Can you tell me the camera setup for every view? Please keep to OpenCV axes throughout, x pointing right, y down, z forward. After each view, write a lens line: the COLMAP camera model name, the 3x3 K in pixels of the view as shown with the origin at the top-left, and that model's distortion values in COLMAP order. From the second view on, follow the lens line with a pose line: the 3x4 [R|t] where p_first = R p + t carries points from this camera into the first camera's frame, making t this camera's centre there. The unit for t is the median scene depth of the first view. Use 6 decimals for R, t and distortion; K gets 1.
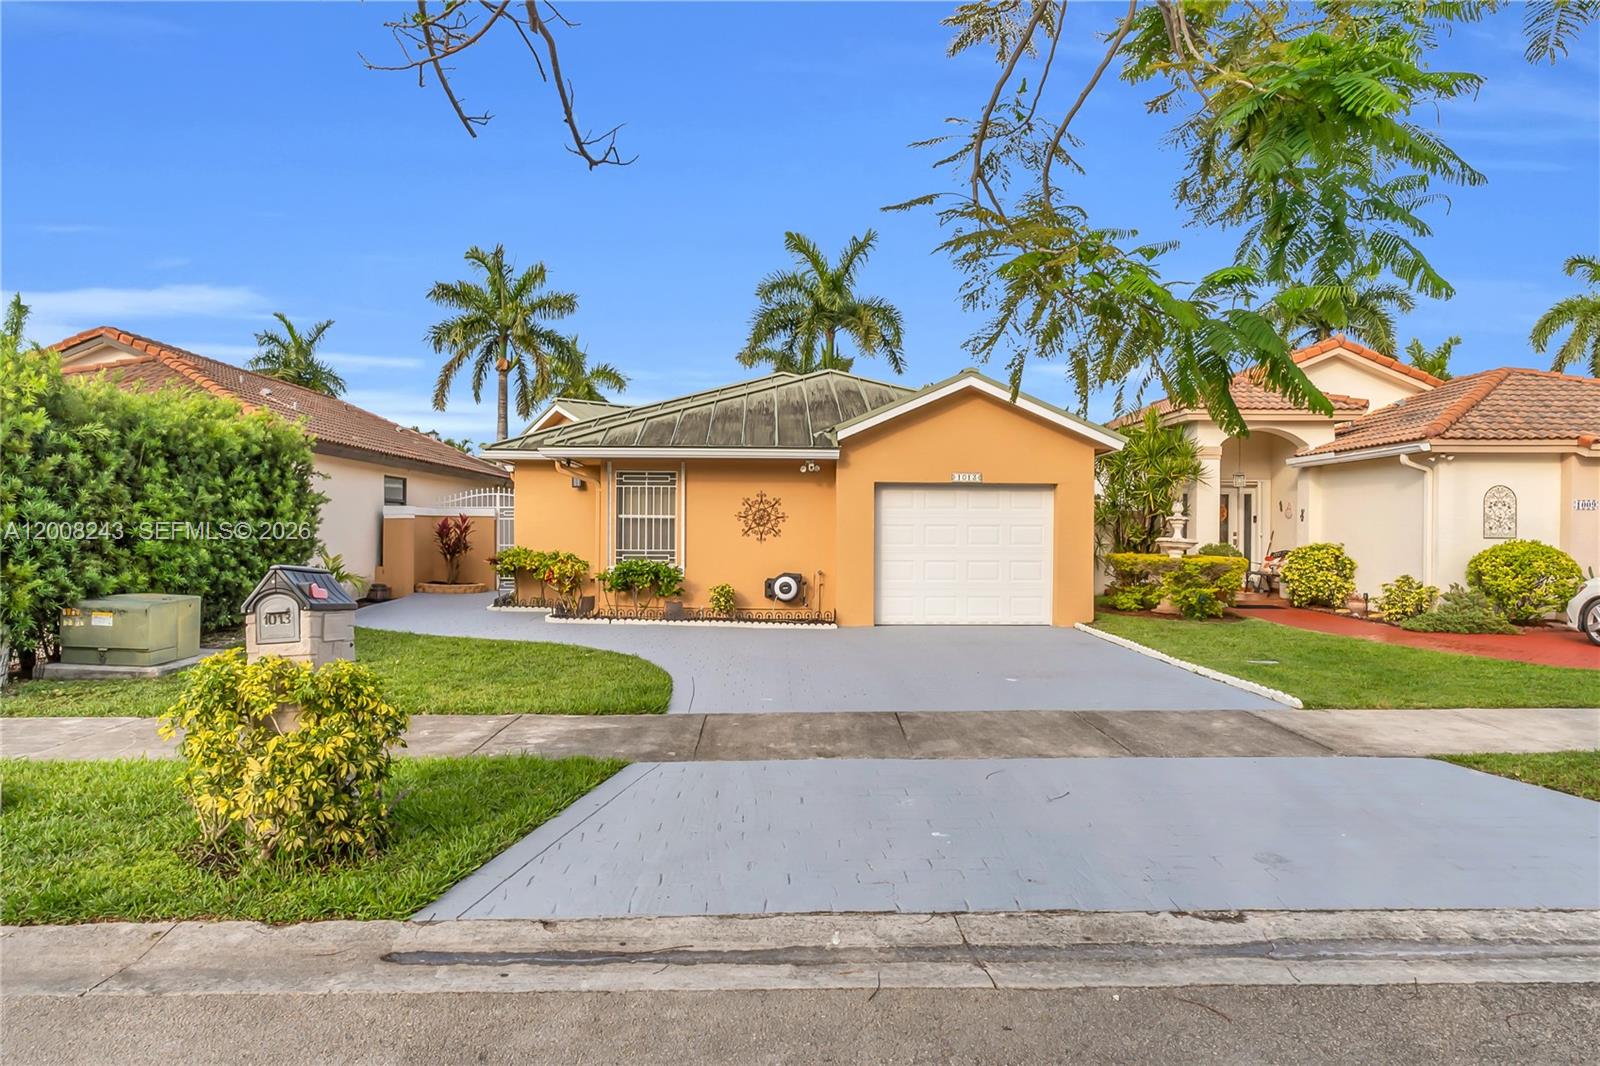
lens RADIAL K [[958.5, 0, 806.6], [0, 958.5, 533.2], [0, 0, 1]] dist [-0.005188, -0.001190]
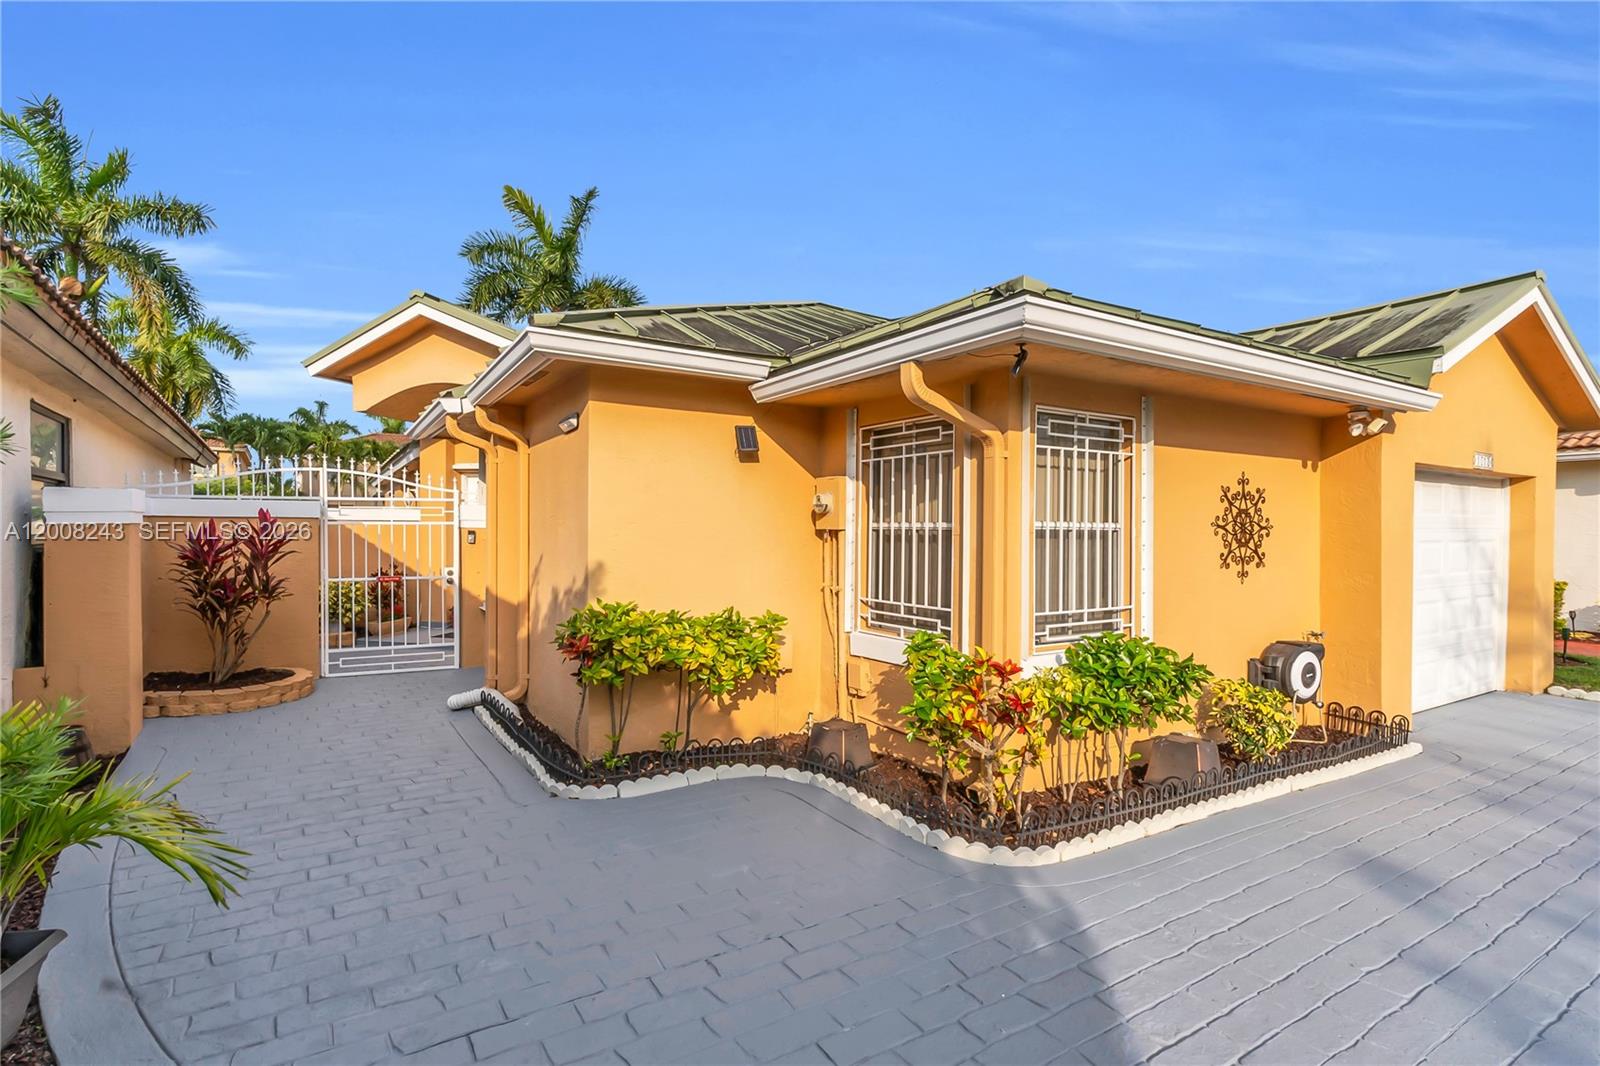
lens RADIAL K [[772.0, 0, 795.0], [0, 772.0, 539.4], [0, 0, 1]] dist [0.001380, 0.002427]
pose [[0.865932, -0.008390, 0.500092, -0.437313], [0.001592, 0.999900, 0.014019, -0.016636], [-0.500160, -0.011343, 0.865859, 0.789261]]
